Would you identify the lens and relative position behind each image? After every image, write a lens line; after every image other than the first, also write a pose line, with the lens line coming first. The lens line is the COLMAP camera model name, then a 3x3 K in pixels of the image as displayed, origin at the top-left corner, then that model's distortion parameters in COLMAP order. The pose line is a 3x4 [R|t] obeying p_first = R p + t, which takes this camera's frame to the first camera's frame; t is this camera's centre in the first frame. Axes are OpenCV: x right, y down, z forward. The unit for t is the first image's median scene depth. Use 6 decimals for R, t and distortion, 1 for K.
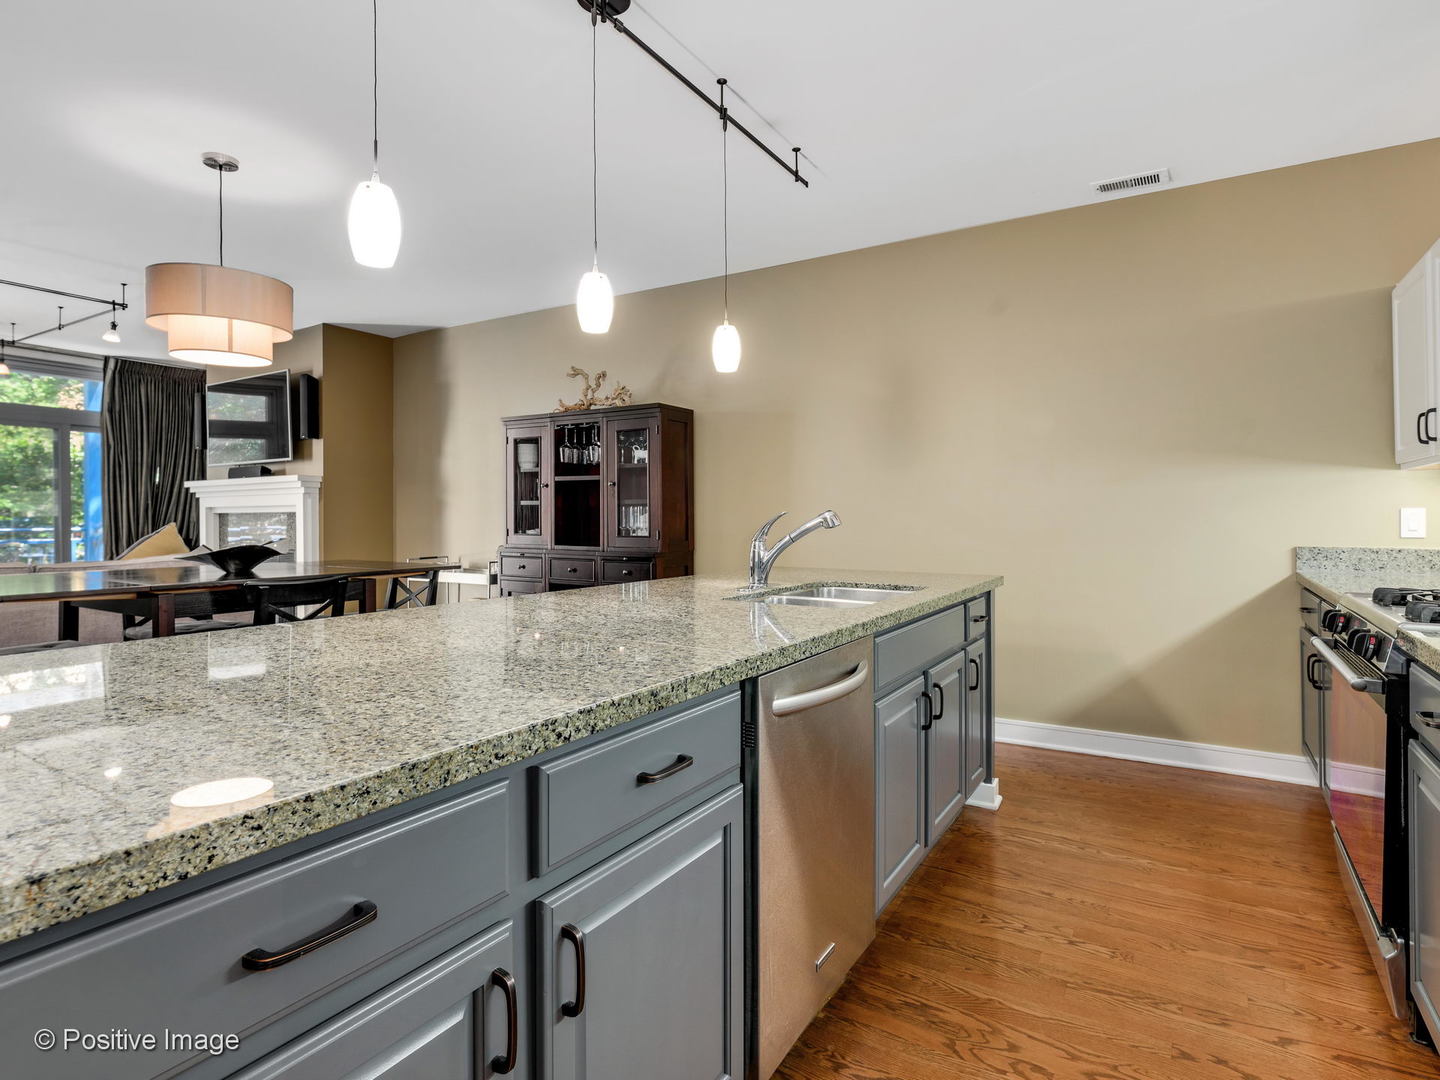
lens RADIAL K [[750.2, 0, 721.7], [0, 750.2, 529.6], [0, 0, 1]] dist [-0.003449, -0.000567]
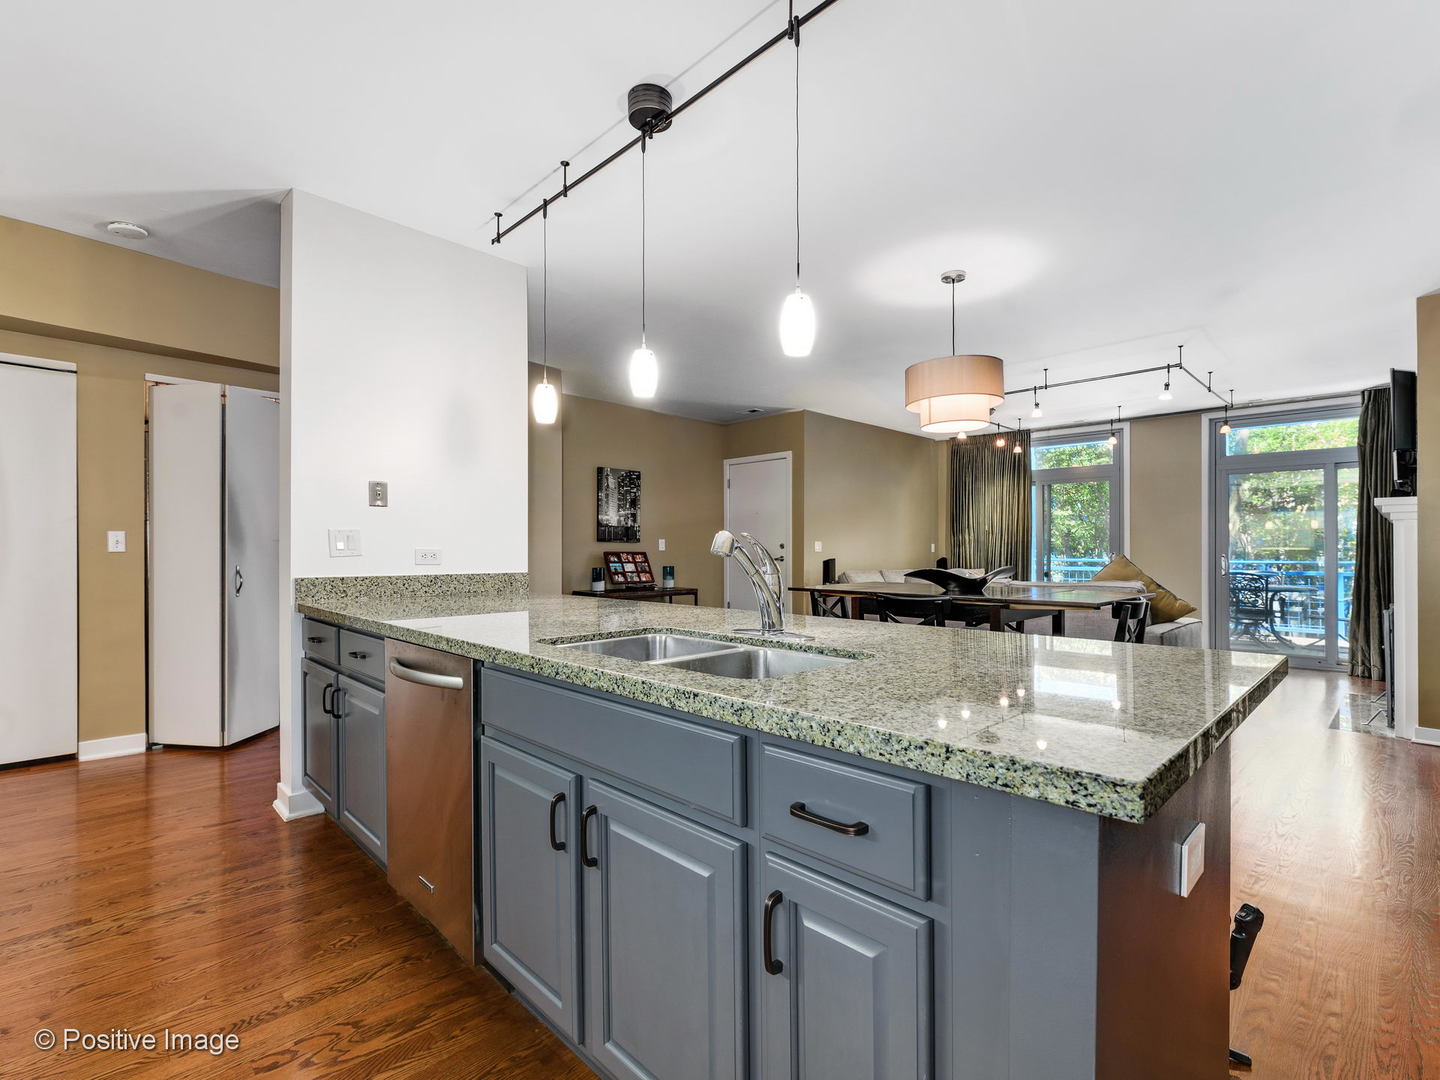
lens RADIAL K [[676.9, 0, 718.2], [0, 676.9, 549.7], [0, 0, 1]] dist [-0.000376, 0.000204]
pose [[-0.236080, 0.003028, -0.971729, 0.637320], [-0.004106, 0.999983, 0.004113, -0.007331], [0.971725, 0.004961, -0.236064, 0.974272]]
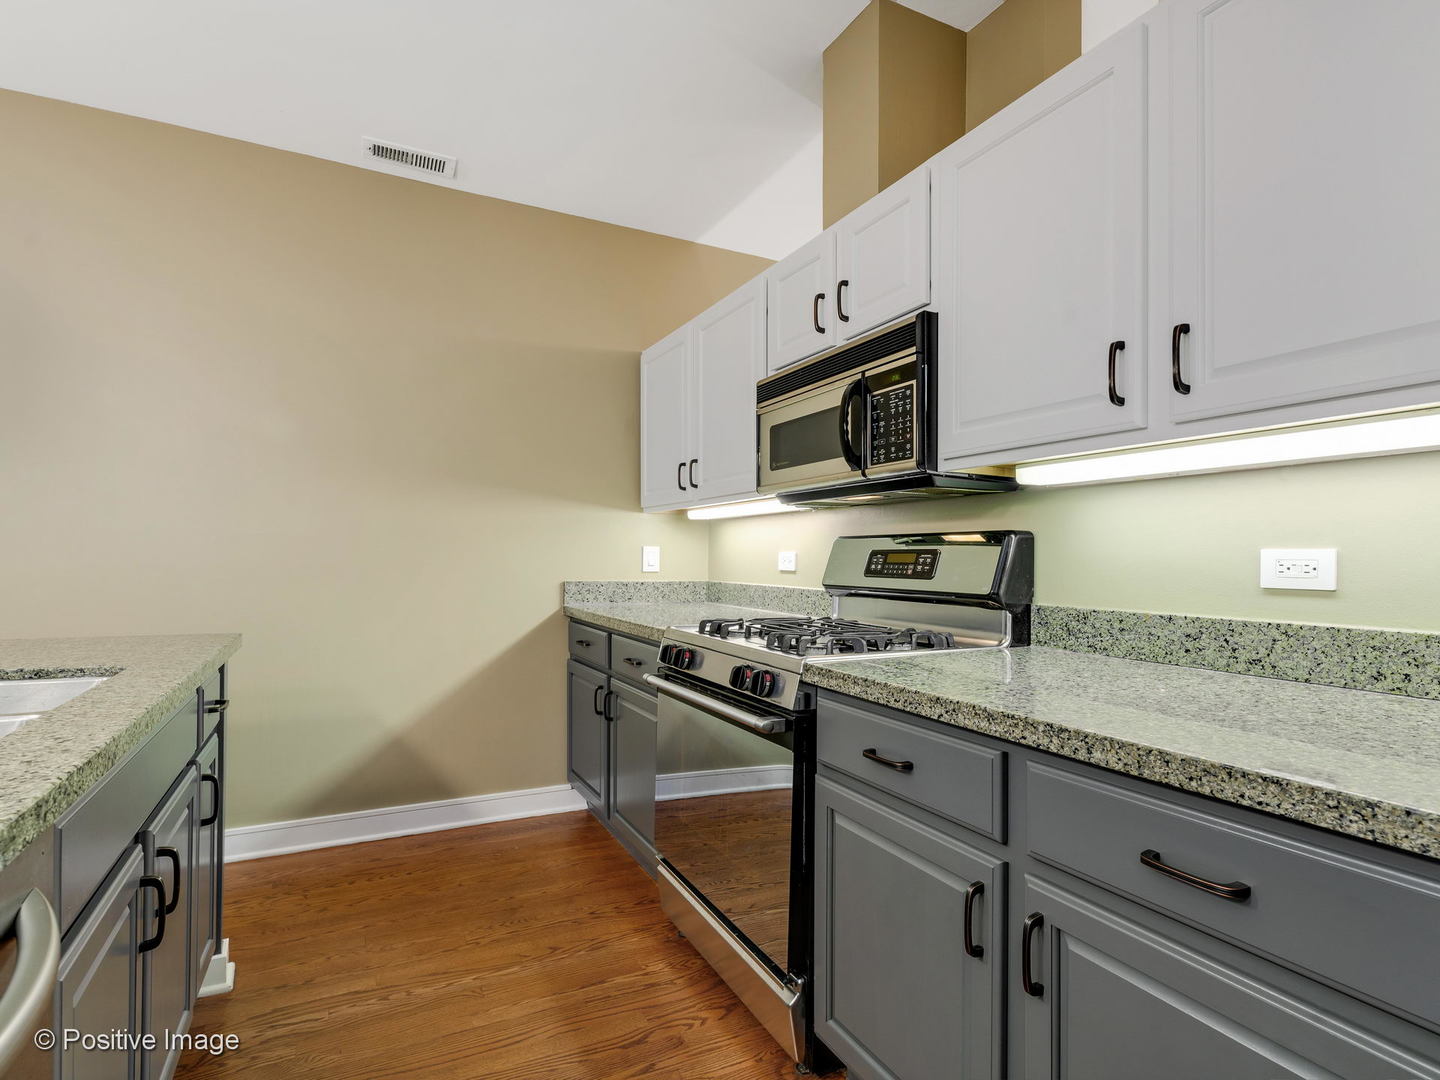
lens RADIAL K [[703.2, 0, 735.8], [0, 703.2, 547.8], [0, 0, 1]] dist [-0.003016, 0.001065]
pose [[0.457102, 0.019770, 0.889195, 0.015562], [-0.002702, 0.999779, -0.020839, -0.003678], [-0.889410, 0.007123, 0.457054, 0.360231]]
